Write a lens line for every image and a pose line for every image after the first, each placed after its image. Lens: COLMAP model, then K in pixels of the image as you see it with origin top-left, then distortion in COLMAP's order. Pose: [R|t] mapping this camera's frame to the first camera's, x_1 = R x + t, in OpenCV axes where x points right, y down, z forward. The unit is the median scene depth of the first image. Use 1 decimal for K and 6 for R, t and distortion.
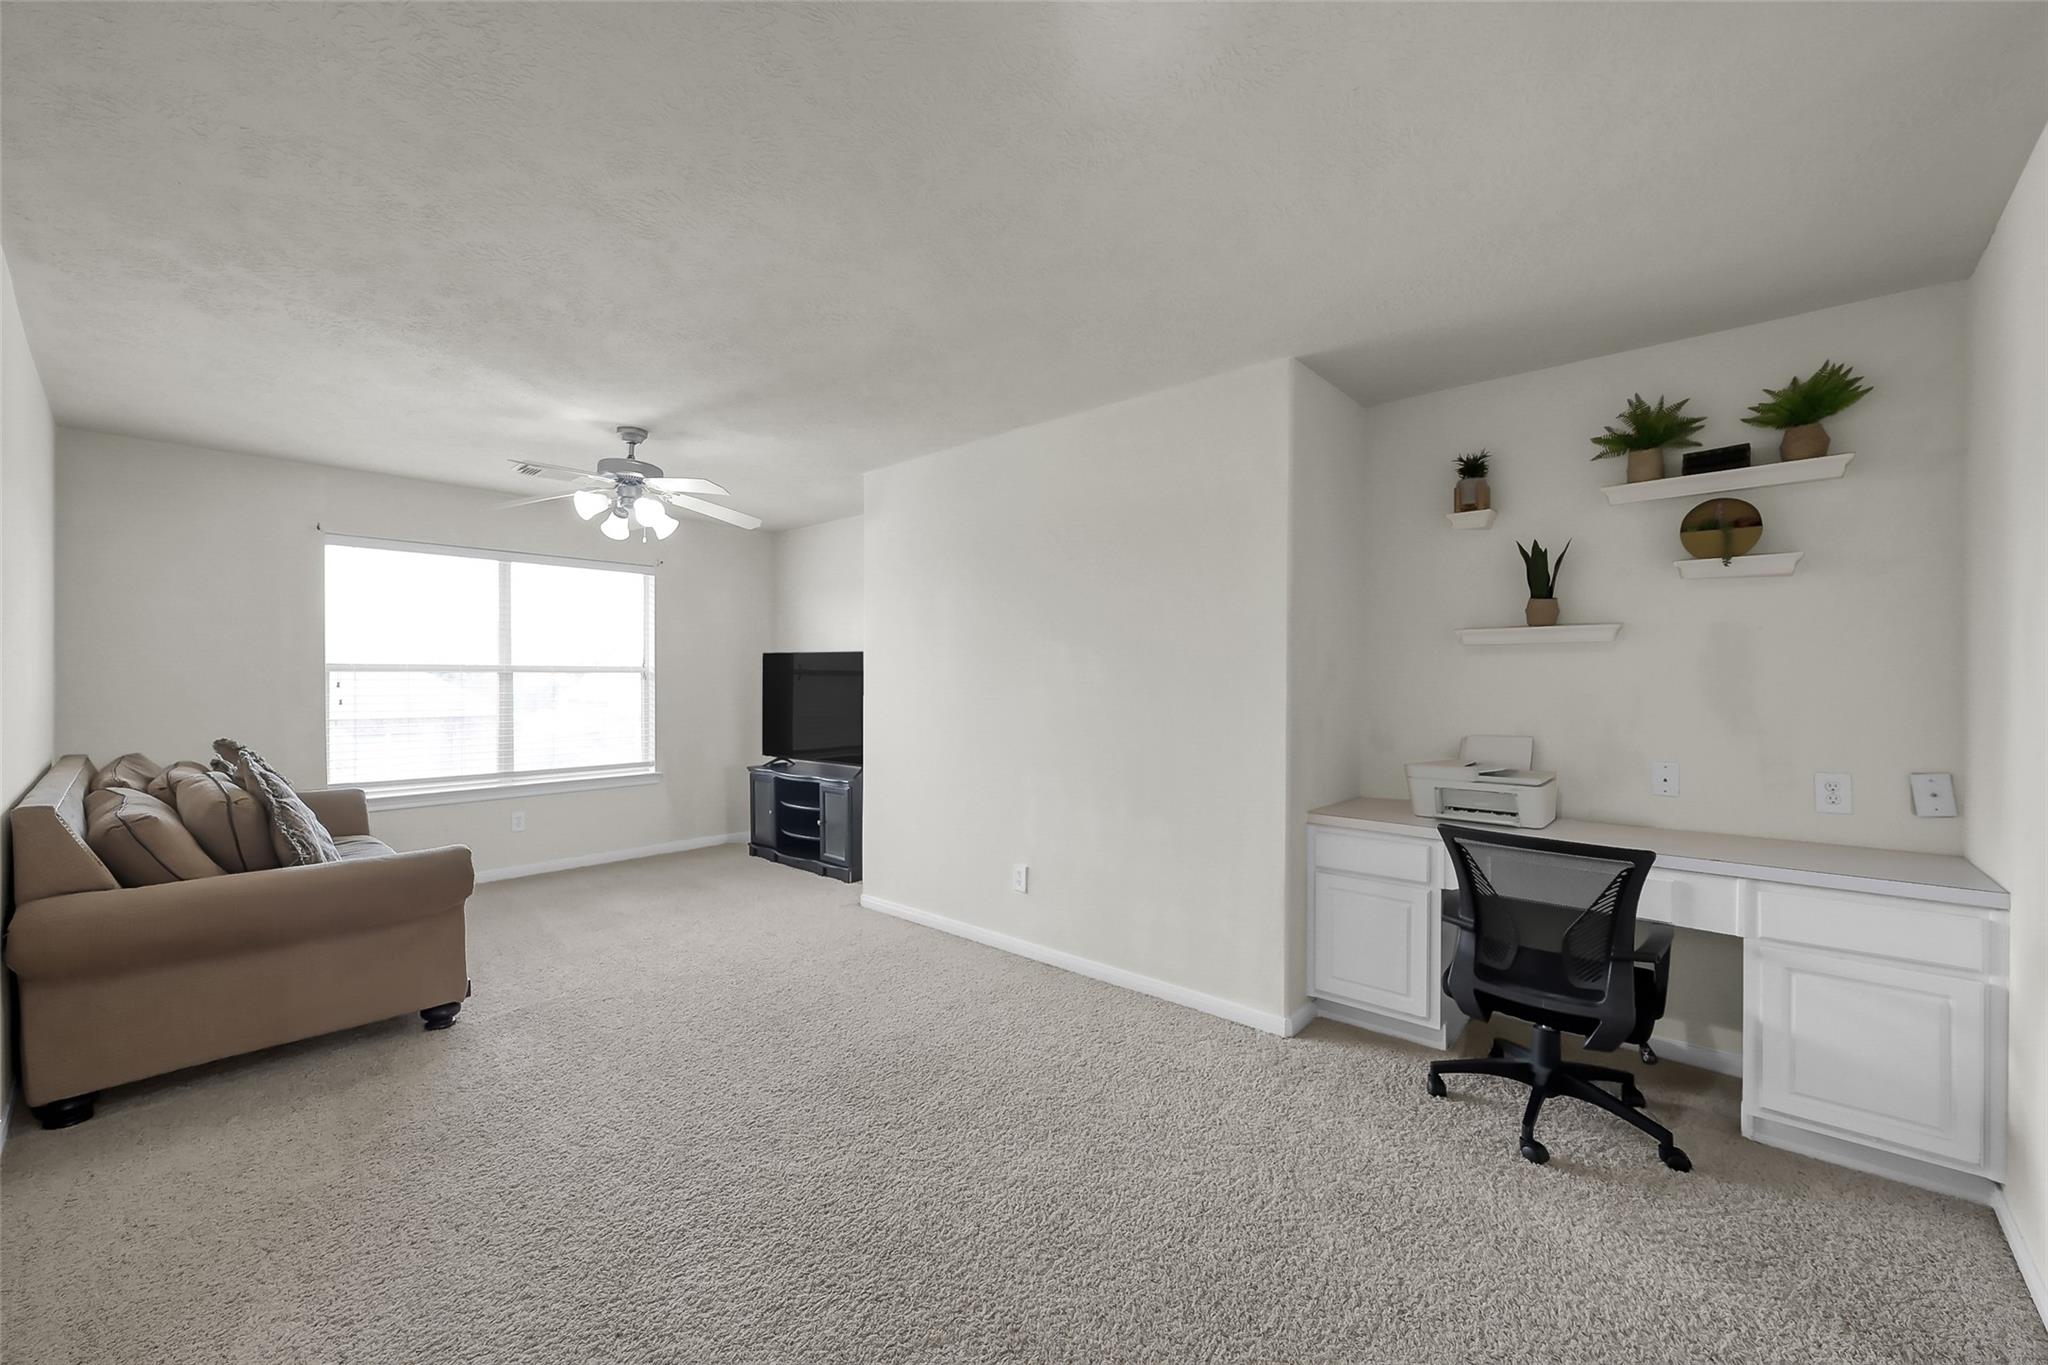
lens RADIAL K [[812.3, 0, 1011.1], [0, 812.3, 680.0], [0, 0, 1]] dist [-0.000306, -0.000097]
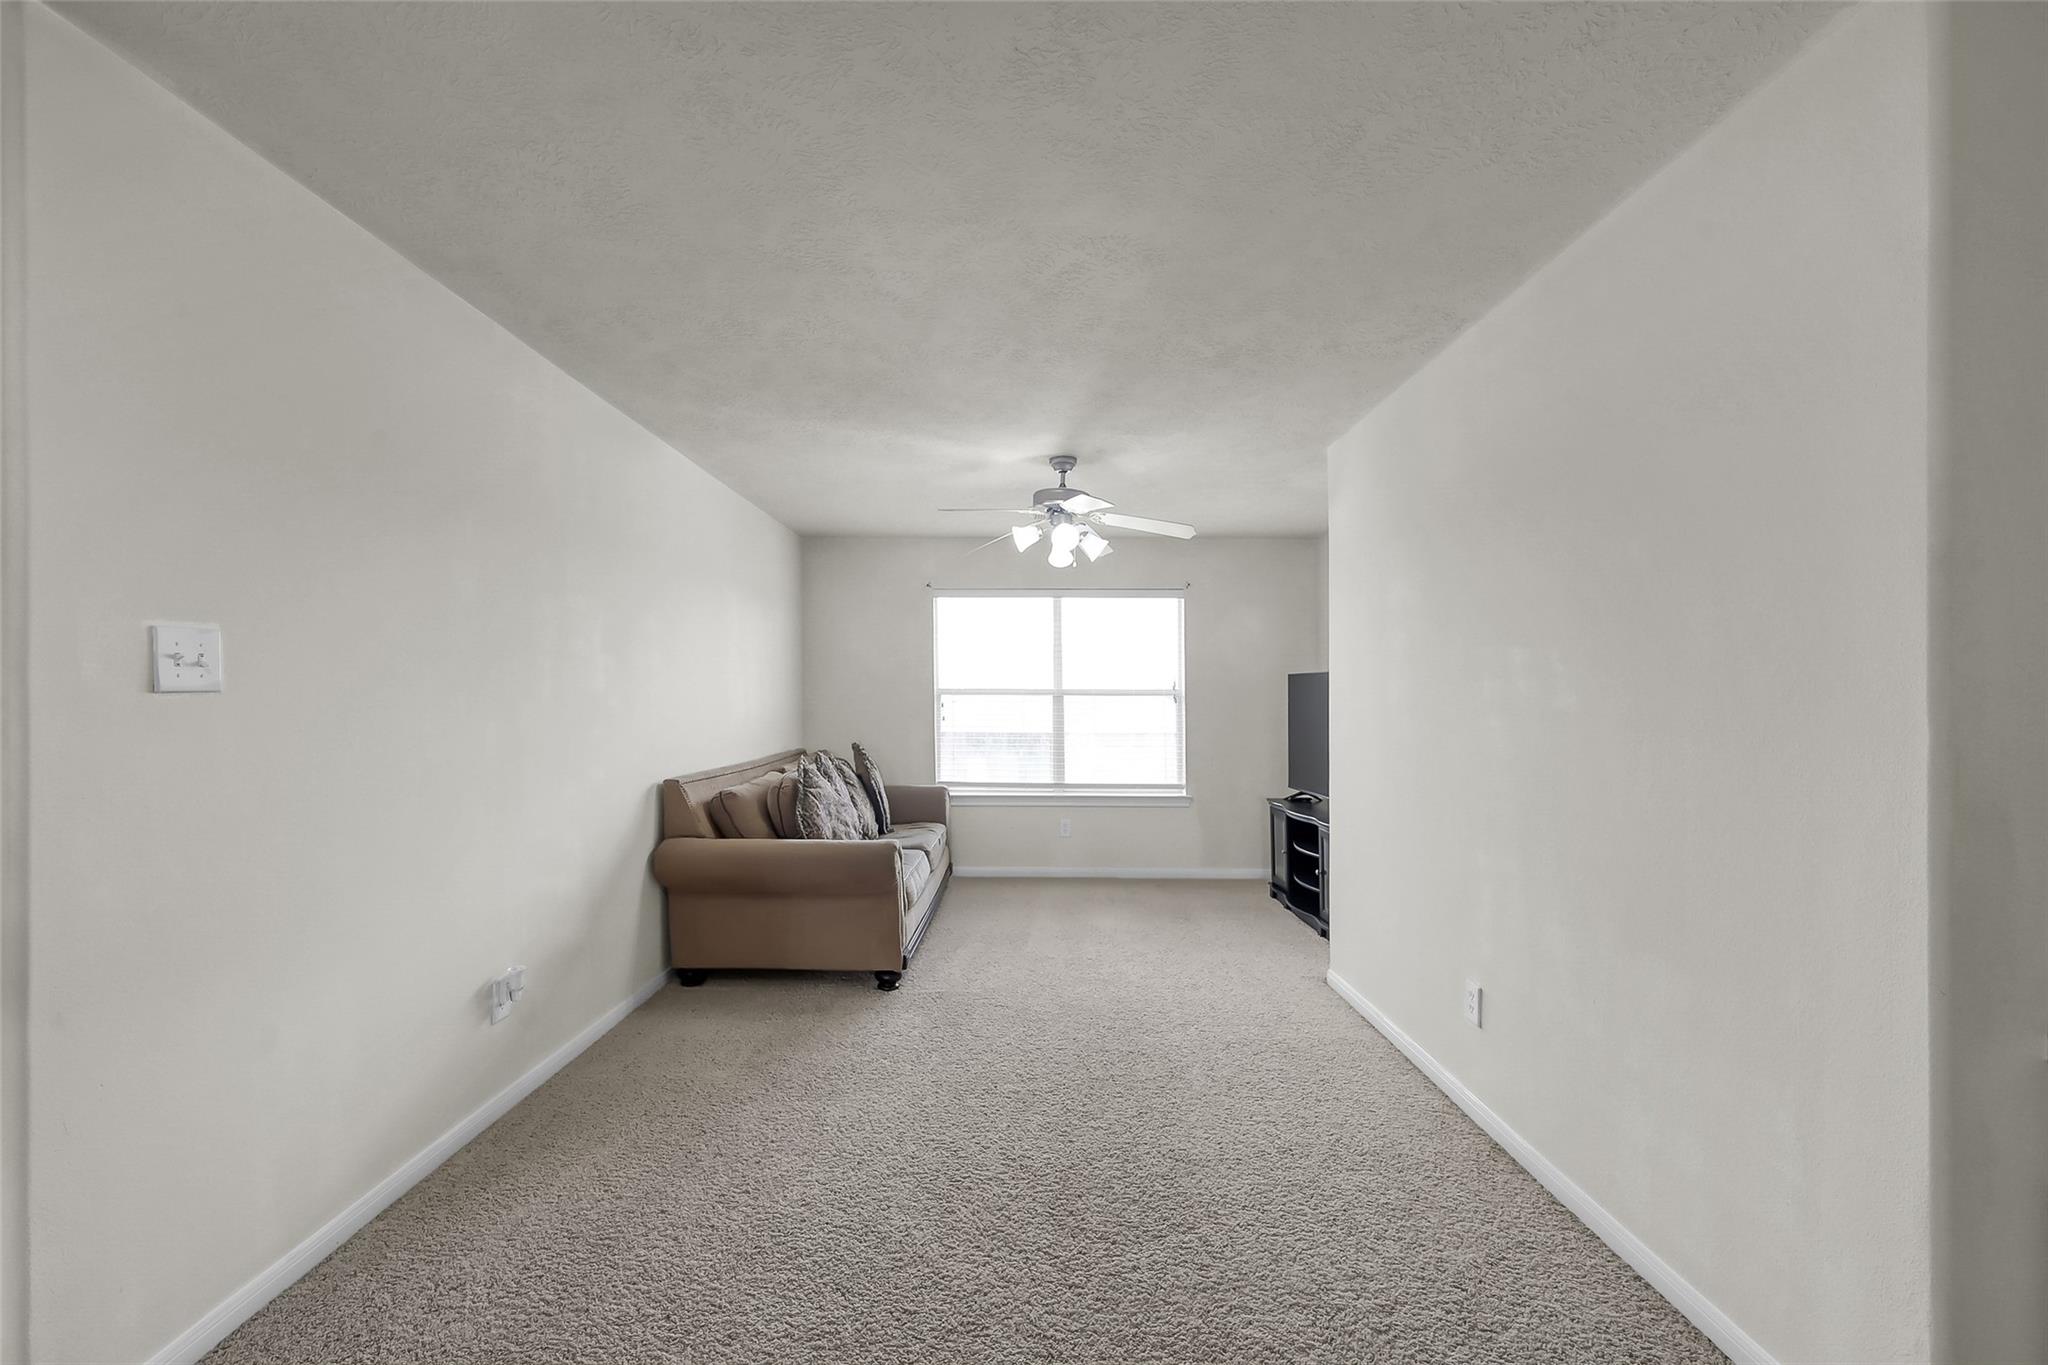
lens RADIAL K [[816.5, 0, 1028.4], [0, 816.5, 693.2], [0, 0, 1]] dist [-0.002504, -0.000119]
pose [[0.656971, -0.004886, -0.753900, 0.279452], [-0.006053, 0.999913, -0.011754, 0.001634], [0.753891, 0.012285, 0.656884, 0.286757]]
